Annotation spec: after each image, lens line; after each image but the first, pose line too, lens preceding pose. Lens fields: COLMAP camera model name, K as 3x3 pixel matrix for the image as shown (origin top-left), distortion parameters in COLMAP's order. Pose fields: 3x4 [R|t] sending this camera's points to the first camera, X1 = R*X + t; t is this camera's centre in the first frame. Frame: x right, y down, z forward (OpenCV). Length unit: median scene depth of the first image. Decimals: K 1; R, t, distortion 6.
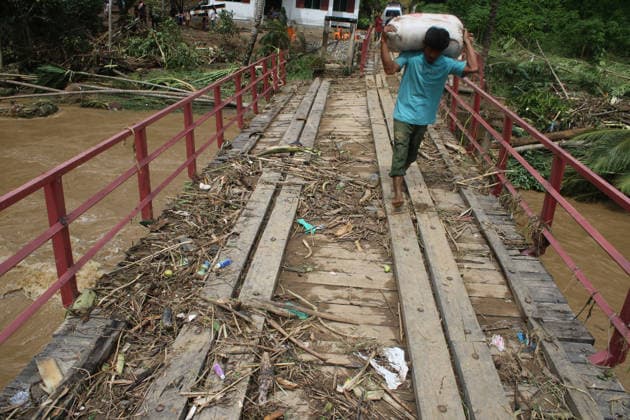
lens RADIAL K [[521.6, 0, 315.0], [0, 521.6, 210.0], [0, 0, 1]] dist [-0.167771, 0.138834]
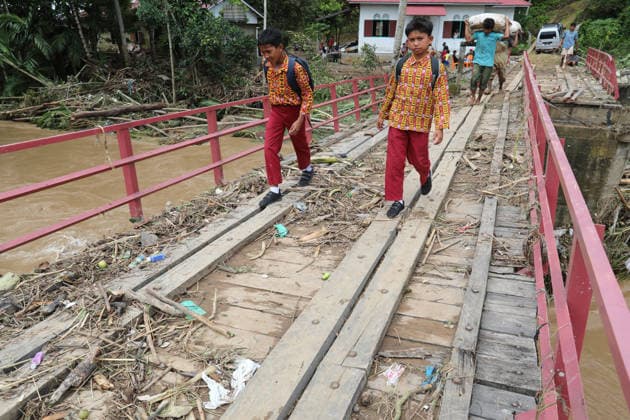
lens RADIAL K [[485.2, 0, 315.0], [0, 485.2, 210.0], [0, 0, 1]] dist [-0.044633, 0.081817]
pose [[0.948170, 0.023181, -0.316917, 0.233781], [-0.040089, 0.998093, -0.046935, 0.024471], [0.315224, 0.057207, 0.947291, 0.121219]]
